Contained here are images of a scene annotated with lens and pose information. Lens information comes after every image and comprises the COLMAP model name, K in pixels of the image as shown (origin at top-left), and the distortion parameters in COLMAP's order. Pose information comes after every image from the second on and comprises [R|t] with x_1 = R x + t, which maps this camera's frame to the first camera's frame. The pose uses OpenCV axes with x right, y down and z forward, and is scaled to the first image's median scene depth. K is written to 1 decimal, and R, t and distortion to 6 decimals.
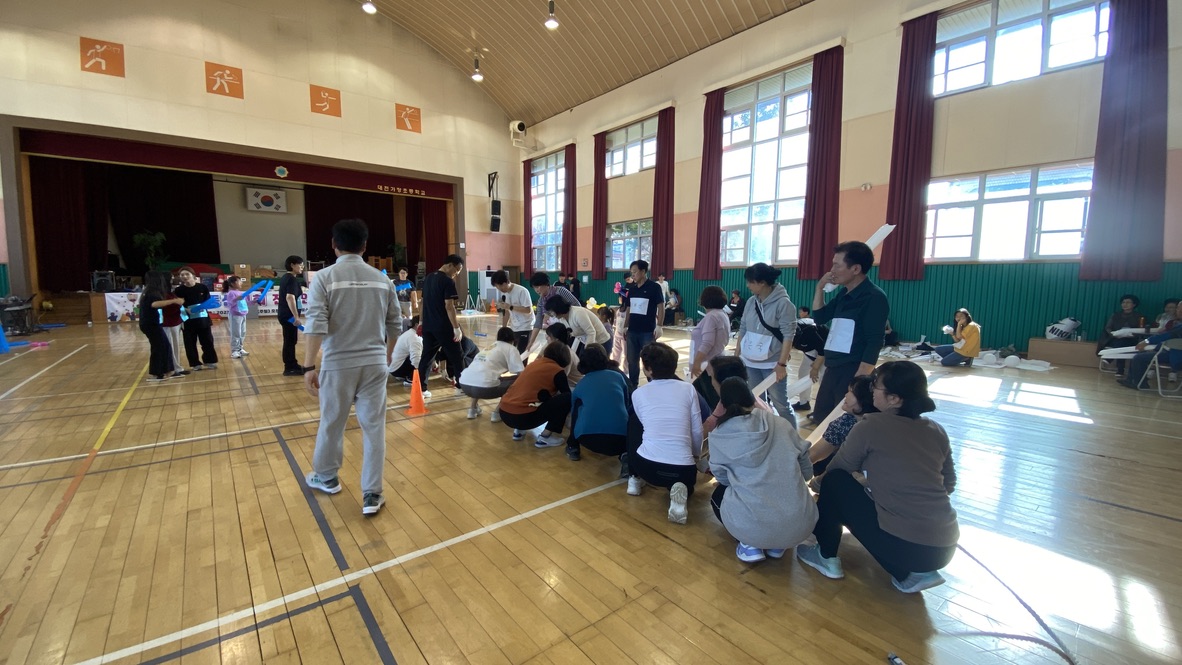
lens RADIAL K [[479.6, 0, 595.0], [0, 479.6, 336.7], [0, 0, 1]] dist [-0.011907, -0.003945]
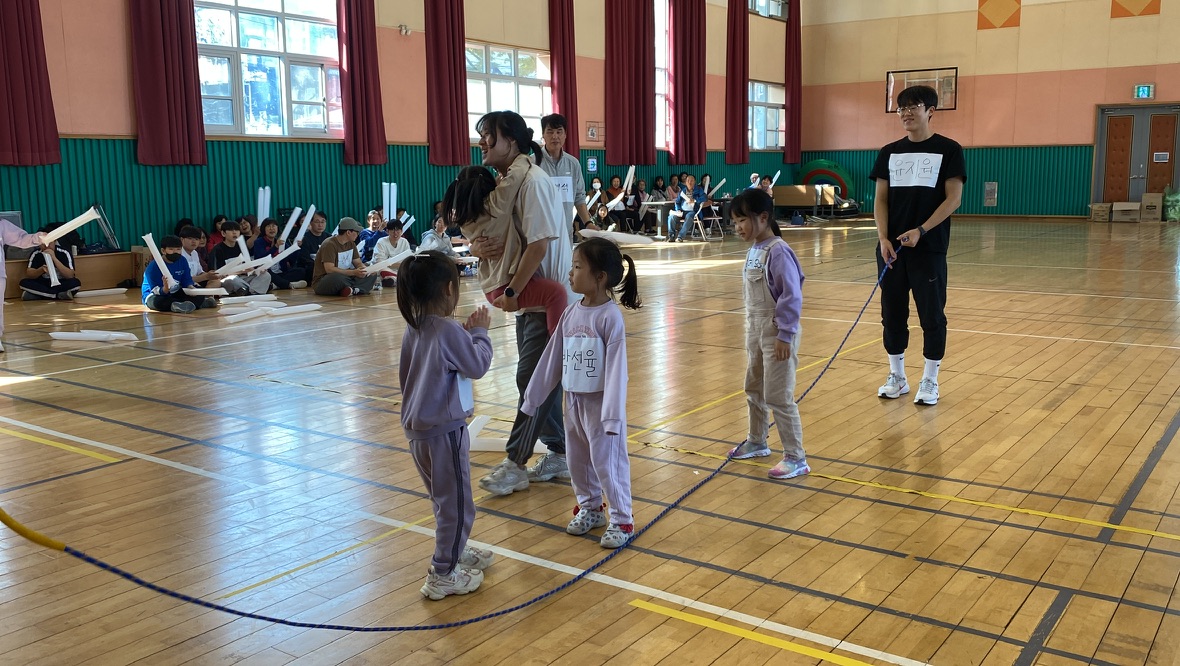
lens RADIAL K [[1030.7, 0, 582.5], [0, 1030.7, 323.8], [0, 0, 1]] dist [0.058196, -0.104803]
pose [[-0.256860, -0.148827, 0.954921, -0.612280], [0.116957, 0.976023, 0.183575, -0.087919], [-0.959346, 0.158838, -0.233295, 0.707606]]
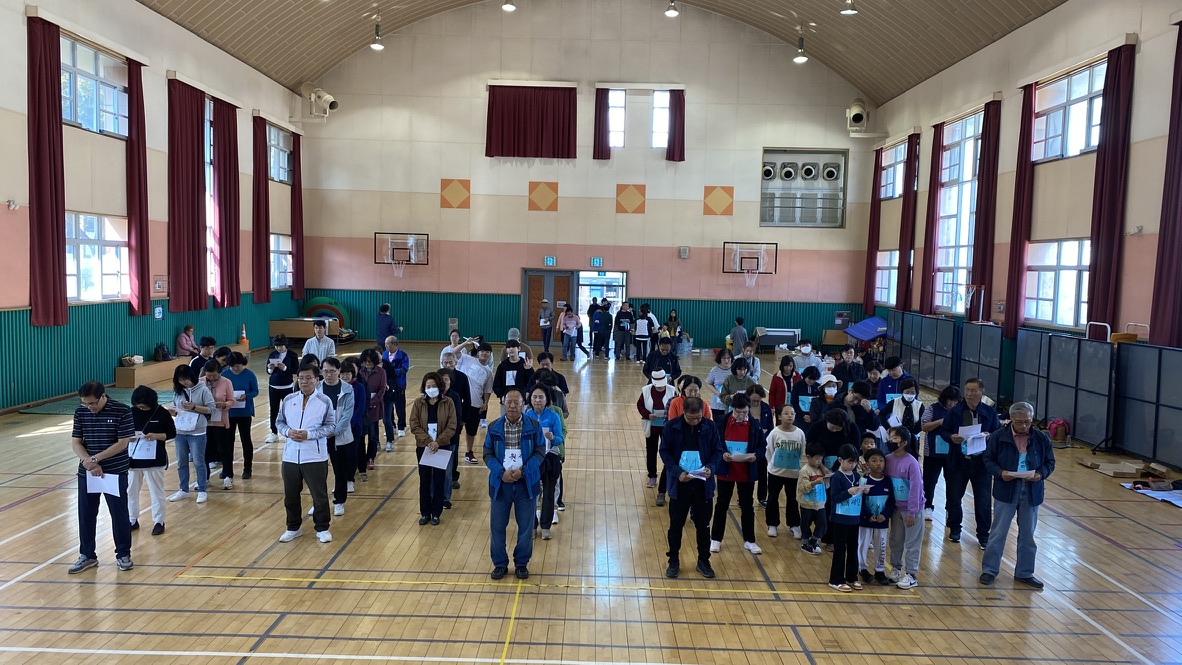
lens RADIAL K [[899.2, 0, 593.2], [0, 899.2, 335.2], [0, 0, 1]] dist [0.055938, -0.082471]
pose [[-0.771318, -0.077572, 0.631706, -0.633084], [0.038094, 0.985138, 0.167485, -0.166508], [-0.635309, 0.153248, -0.756900, 0.870946]]
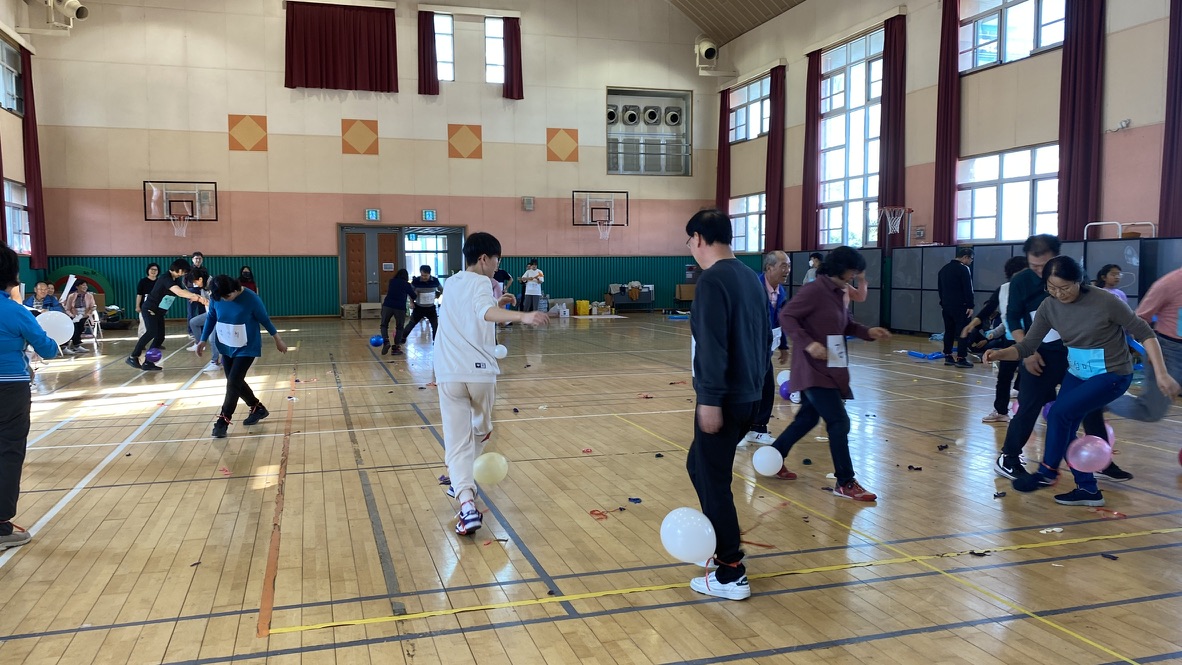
lens RADIAL K [[899.2, 0, 578.2], [0, 899.2, 335.6], [0, 0, 1]] dist [0.055938, -0.082471]
pose [[-0.922942, -0.032687, 0.383550, -0.416759], [0.040427, 0.982647, 0.181024, -0.102979], [-0.382811, 0.182581, -0.905605, 0.835614]]
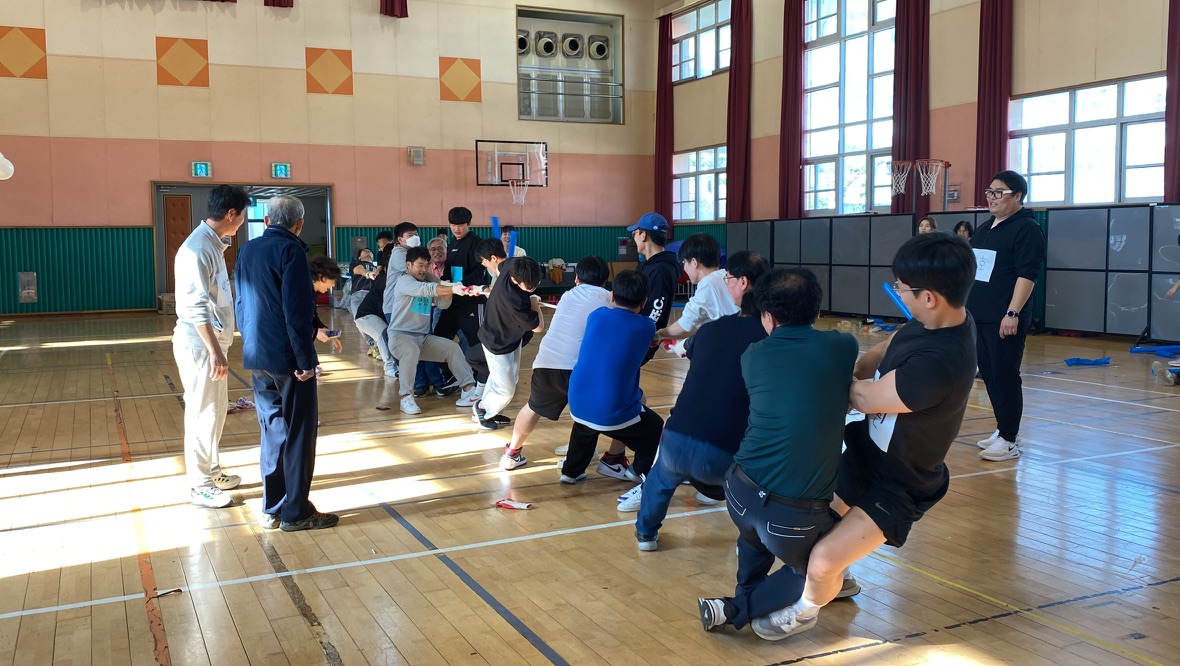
lens RADIAL K [[1030.7, 0, 581.7], [0, 1030.7, 317.4], [0, 0, 1]] dist [0.058196, -0.104803]
pose [[-0.970531, -0.017195, 0.240362, -0.309691], [0.028057, 0.982604, 0.183580, -0.089475], [-0.239337, 0.184914, -0.953165, 0.728268]]
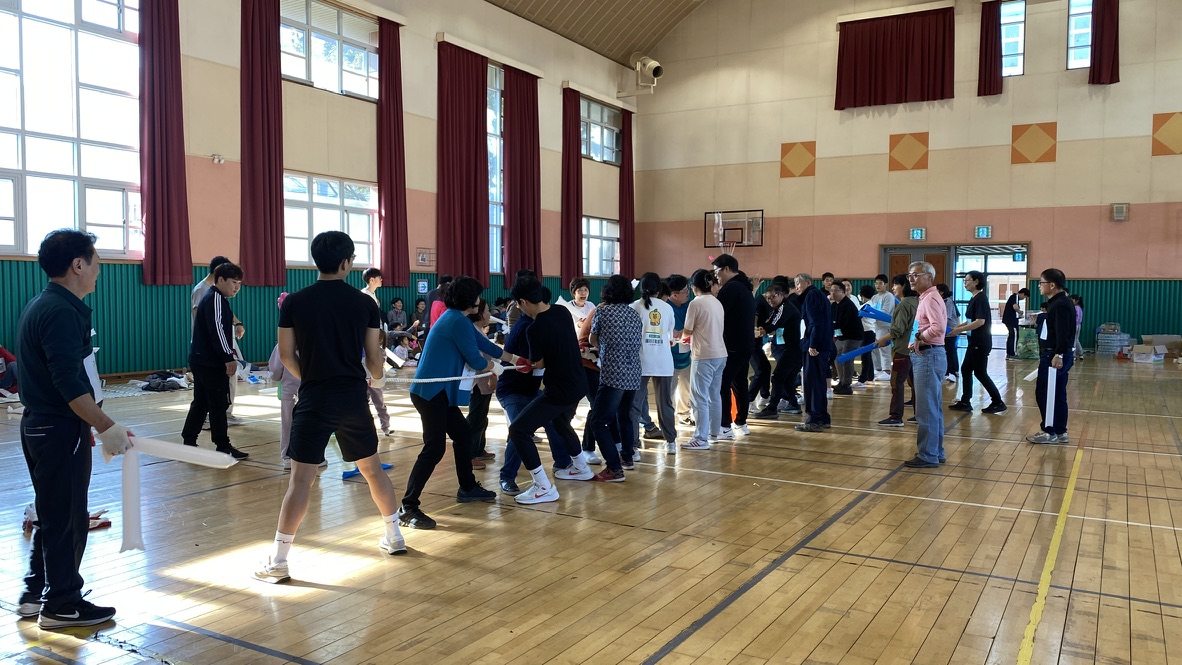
lens RADIAL K [[899.2, 0, 586.6], [0, 899.2, 334.2], [0, 0, 1]] dist [0.055938, -0.082471]
pose [[-0.344092, -0.058521, 0.937110, -0.586115], [0.094588, 0.990818, 0.096606, -0.081234], [-0.934159, 0.121881, -0.335397, 0.616280]]
